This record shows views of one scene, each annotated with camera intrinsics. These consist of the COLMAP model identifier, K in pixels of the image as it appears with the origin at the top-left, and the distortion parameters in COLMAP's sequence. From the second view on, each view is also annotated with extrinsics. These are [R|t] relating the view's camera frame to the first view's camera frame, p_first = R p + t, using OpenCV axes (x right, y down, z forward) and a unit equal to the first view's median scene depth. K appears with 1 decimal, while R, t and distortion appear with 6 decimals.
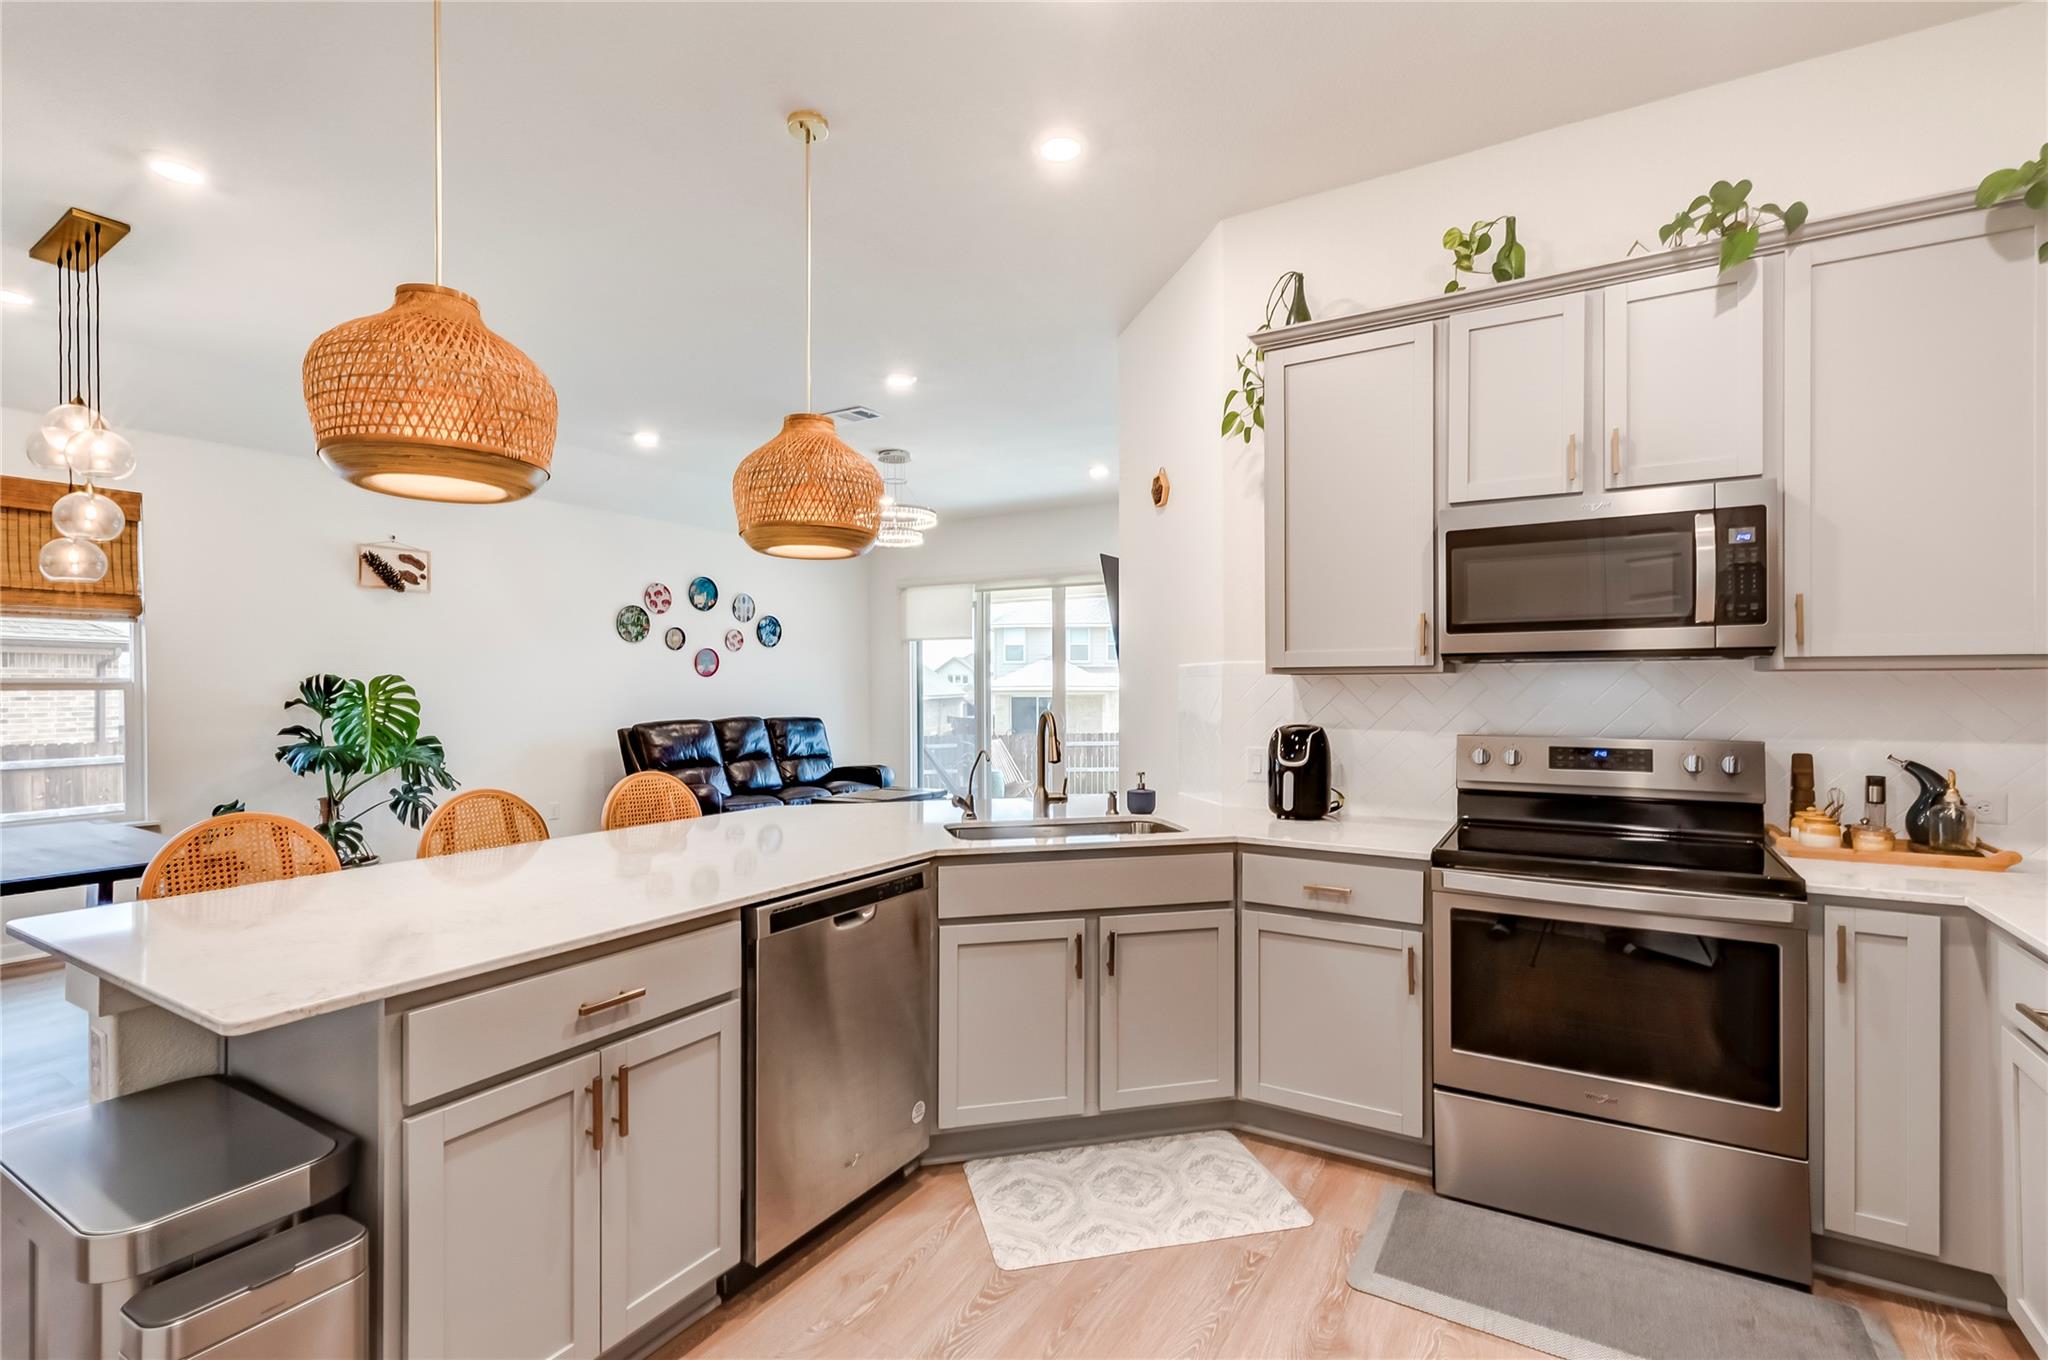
lens RADIAL K [[930.1, 0, 1023.9], [0, 930.1, 687.8], [0, 0, 1]] dist [0.005040, -0.000187]
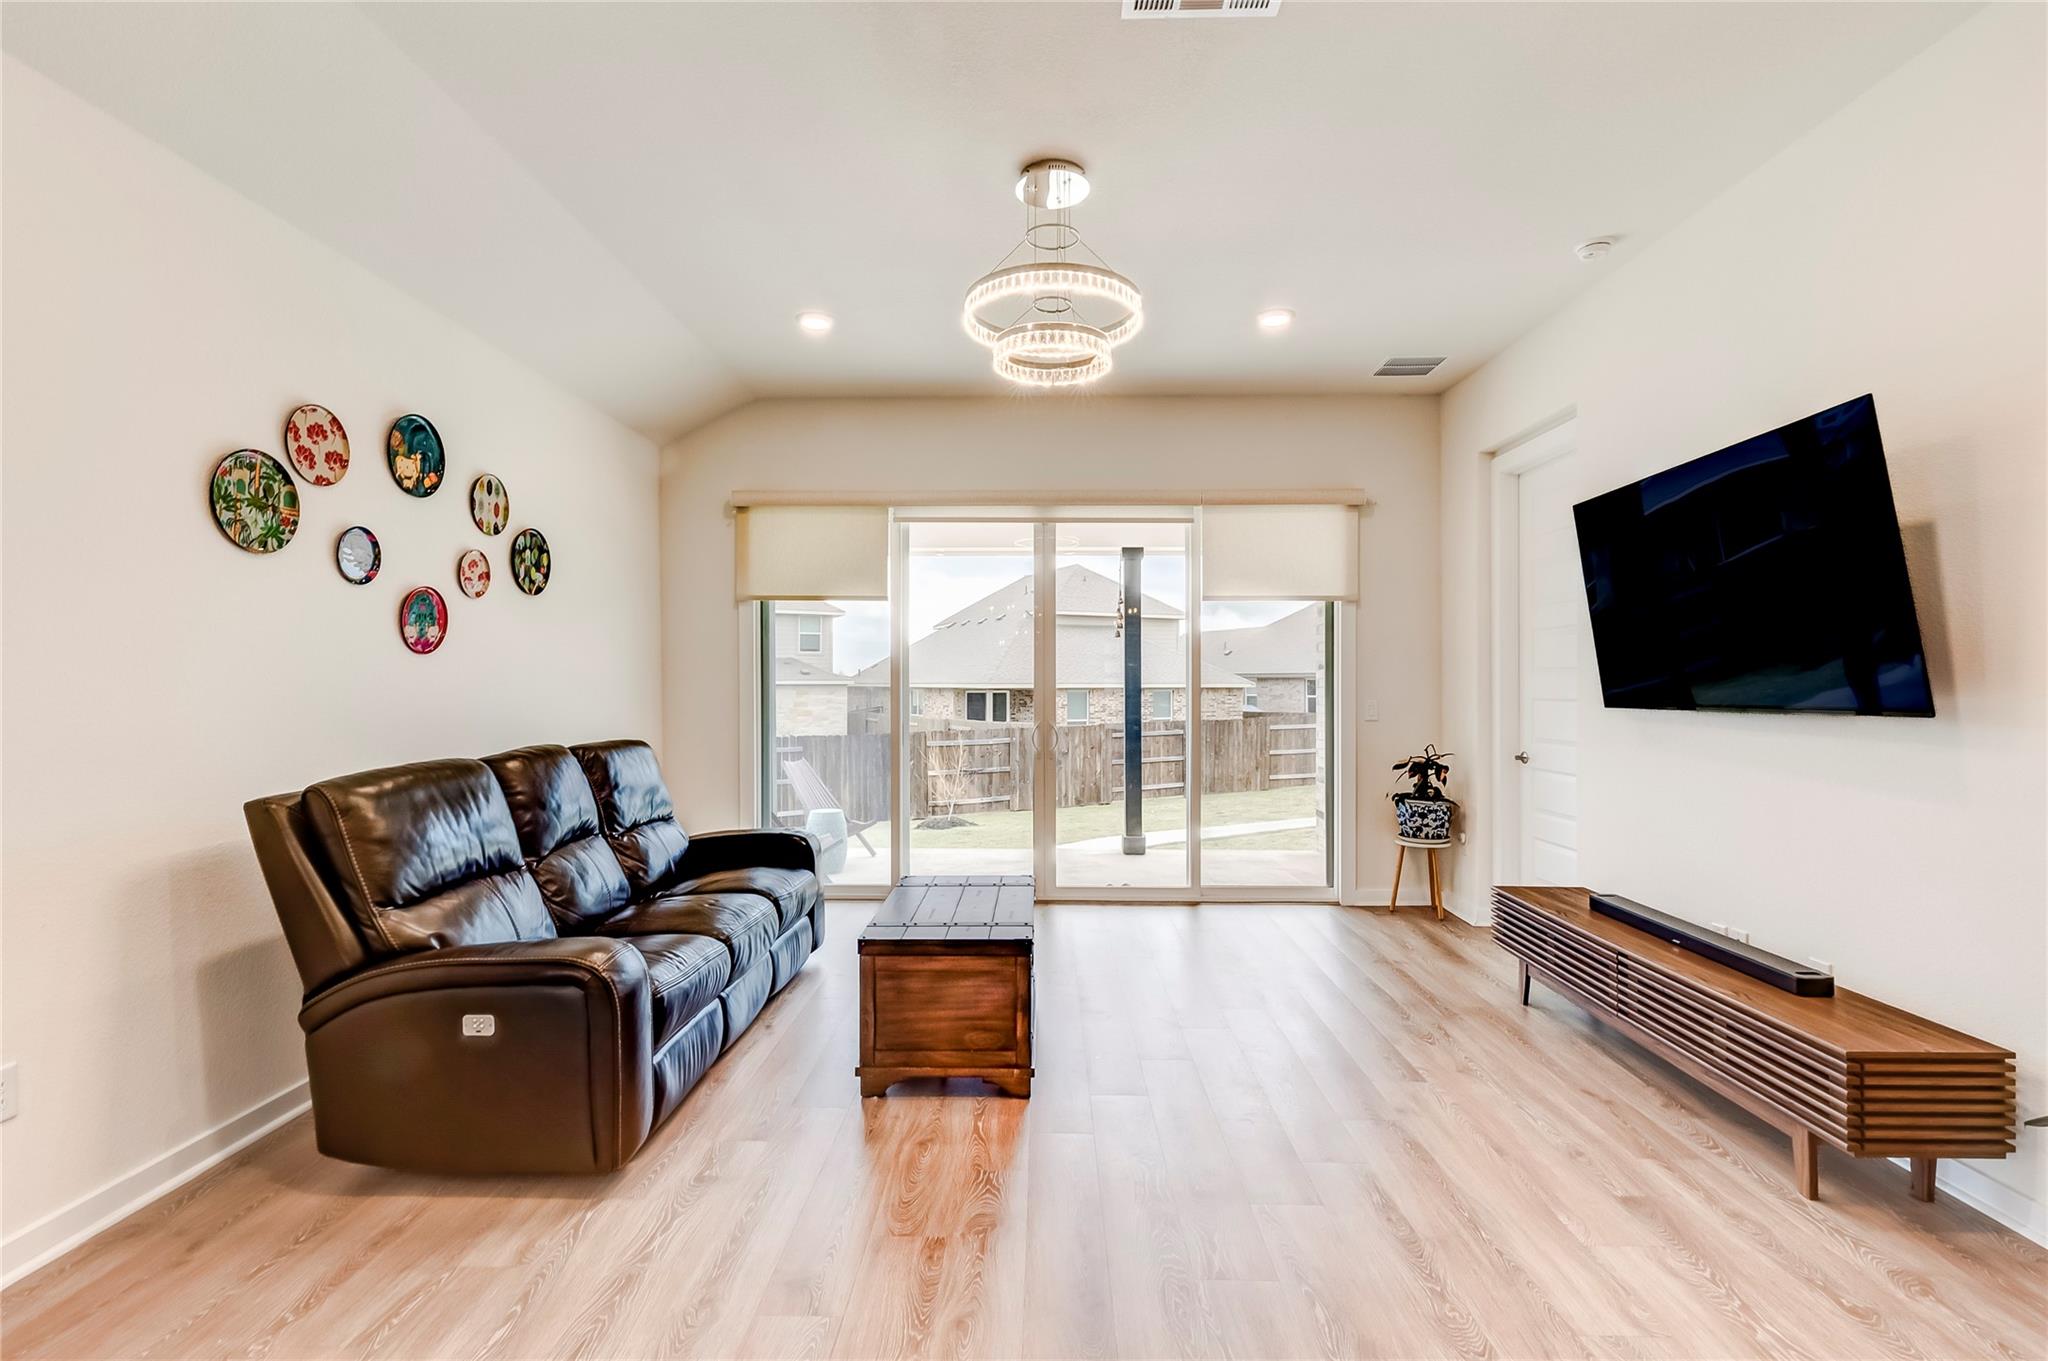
lens RADIAL K [[930.1, 0, 1023.9], [0, 930.1, 688.3], [0, 0, 1]] dist [0.005040, -0.000187]
pose [[0.865014, -0.000042, 0.501748, -0.450389], [-0.003615, 0.999974, 0.006316, 0.000463], [-0.501735, -0.007277, 0.864991, 0.704543]]
